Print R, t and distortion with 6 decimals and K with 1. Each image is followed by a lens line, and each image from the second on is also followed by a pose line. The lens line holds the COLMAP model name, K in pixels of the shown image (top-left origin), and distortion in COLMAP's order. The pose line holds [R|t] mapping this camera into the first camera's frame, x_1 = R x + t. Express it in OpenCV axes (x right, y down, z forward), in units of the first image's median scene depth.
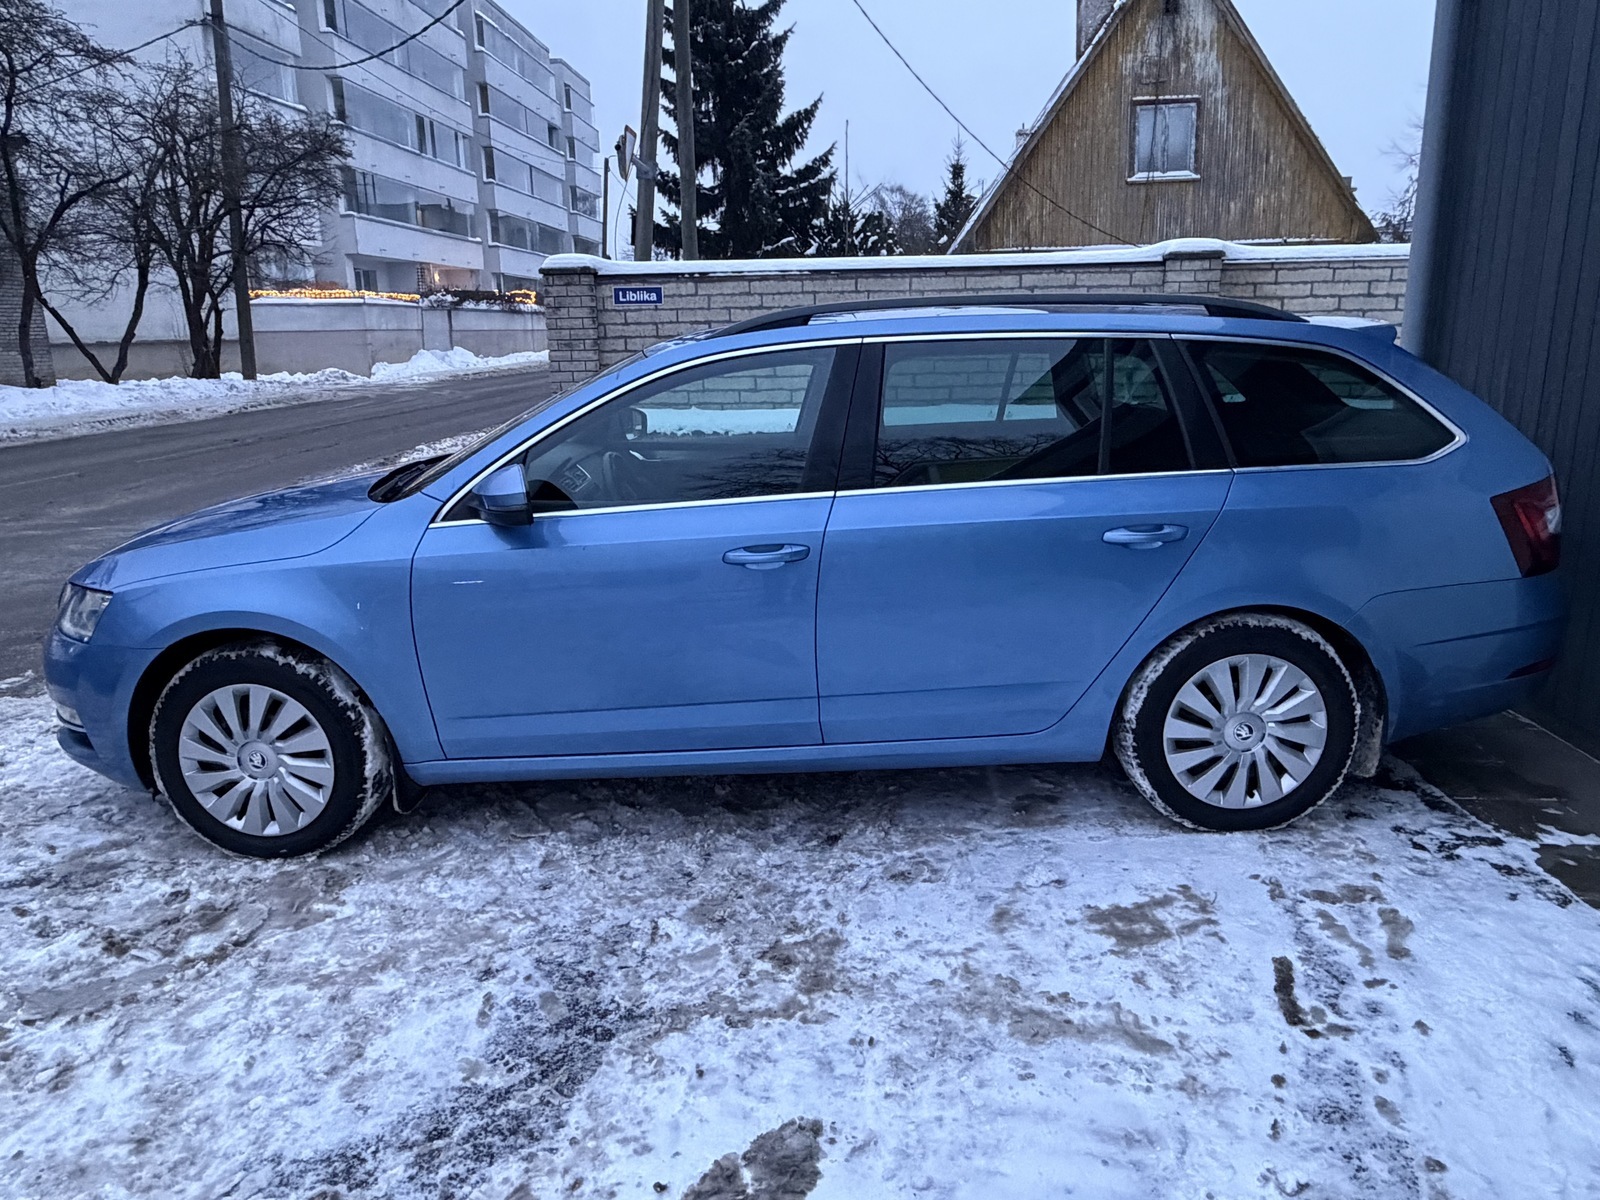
lens RADIAL K [[1116.2, 0, 774.6], [0, 1116.2, 594.8], [0, 0, 1]] dist [0.000361, -0.000009]
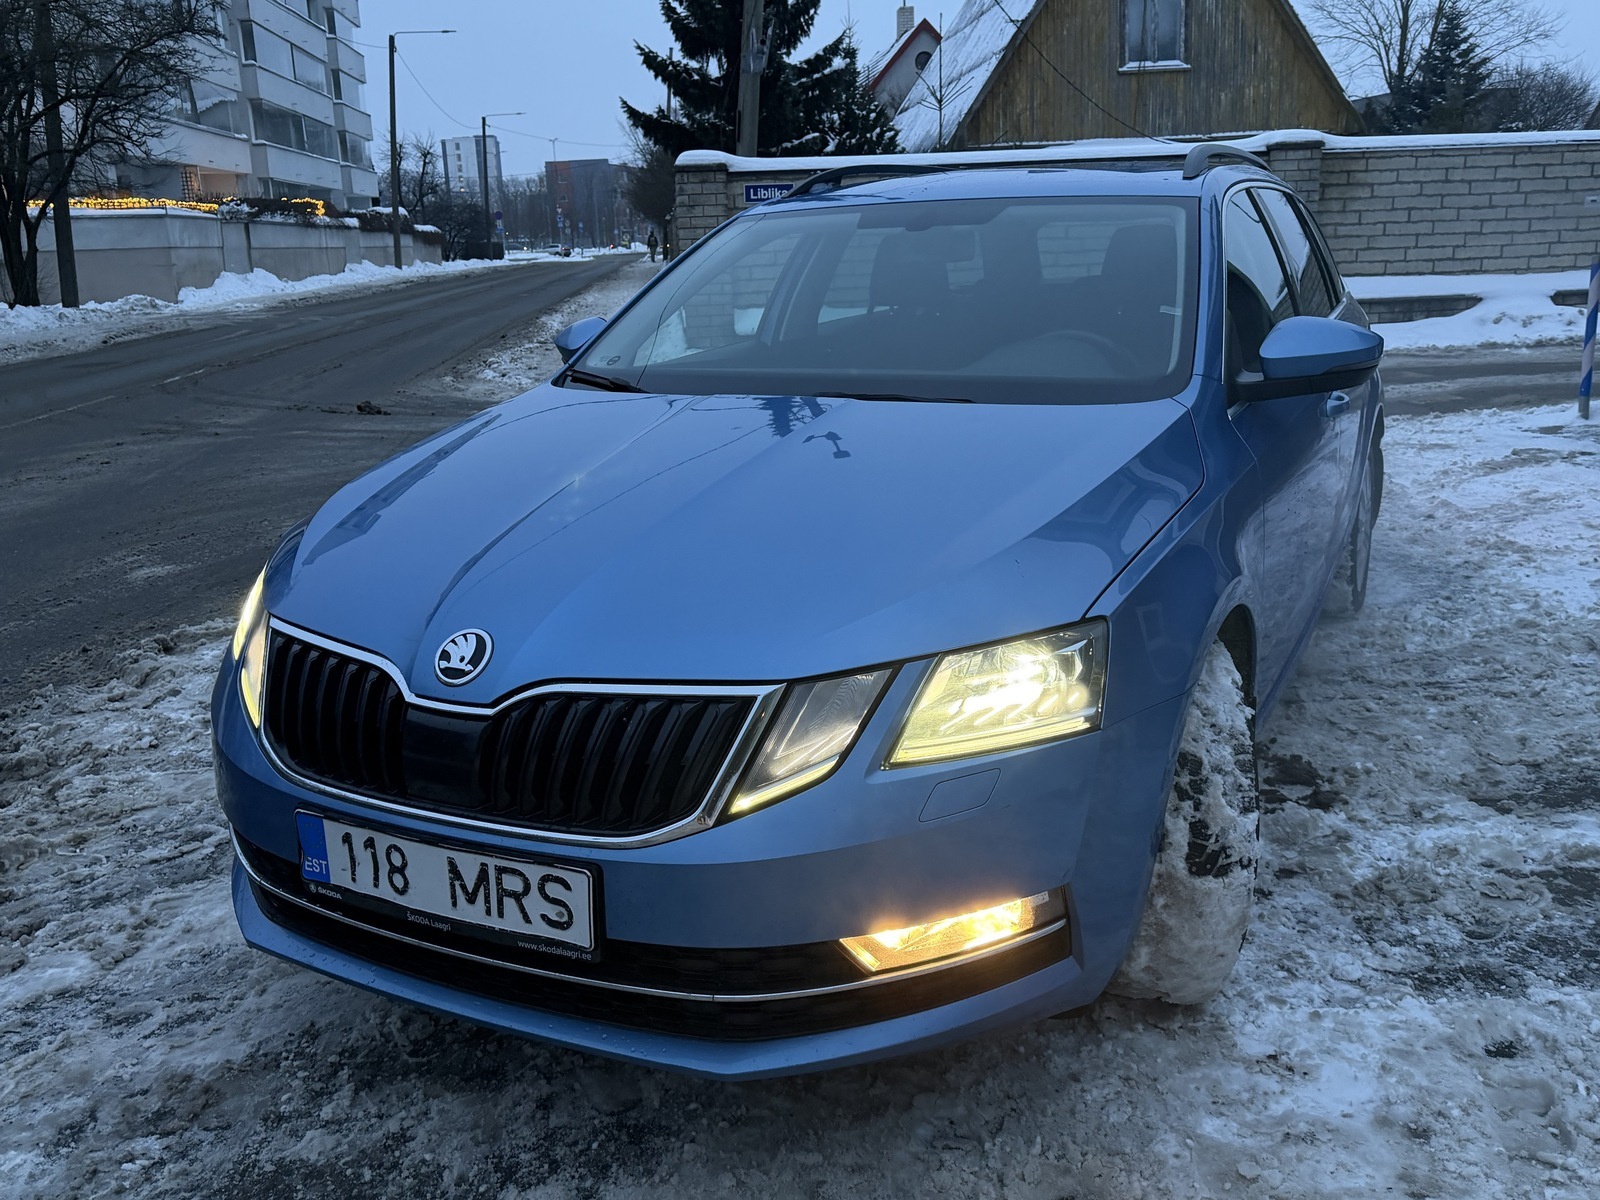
lens RADIAL K [[1348.3, 0, 770.7], [0, 1348.3, 600.1], [0, 0, 1]] dist [0.073028, -0.115736]
pose [[0.984594, -0.061350, 0.163740, -0.342608], [0.057853, 0.997985, 0.026044, 0.064565], [-0.165008, -0.016169, 0.986160, -0.203631]]
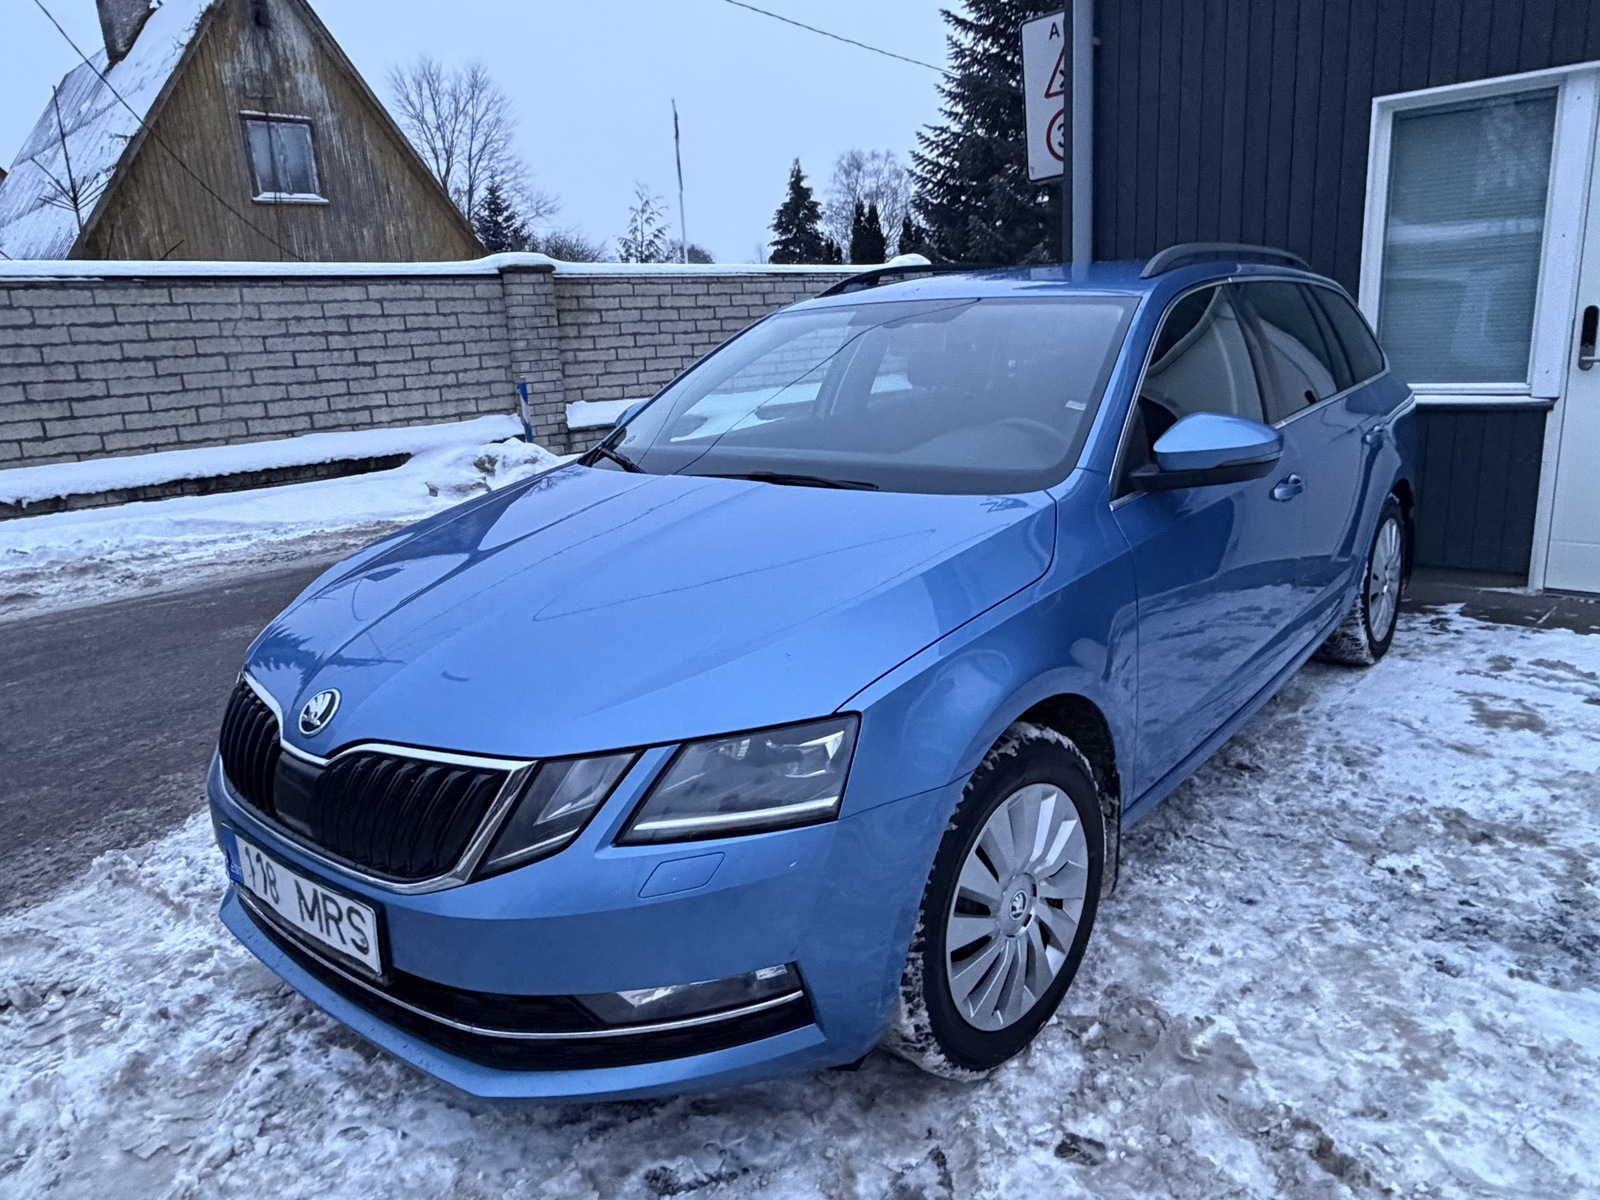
lens RADIAL K [[1116.2, 0, 774.6], [0, 1116.2, 594.8], [0, 0, 1]] dist [0.000361, -0.000009]
pose [[0.631956, -0.191944, 0.750859, -0.287890], [0.218973, 0.973591, 0.064585, -0.028917], [-0.743426, 0.123603, 0.657297, 0.187512]]
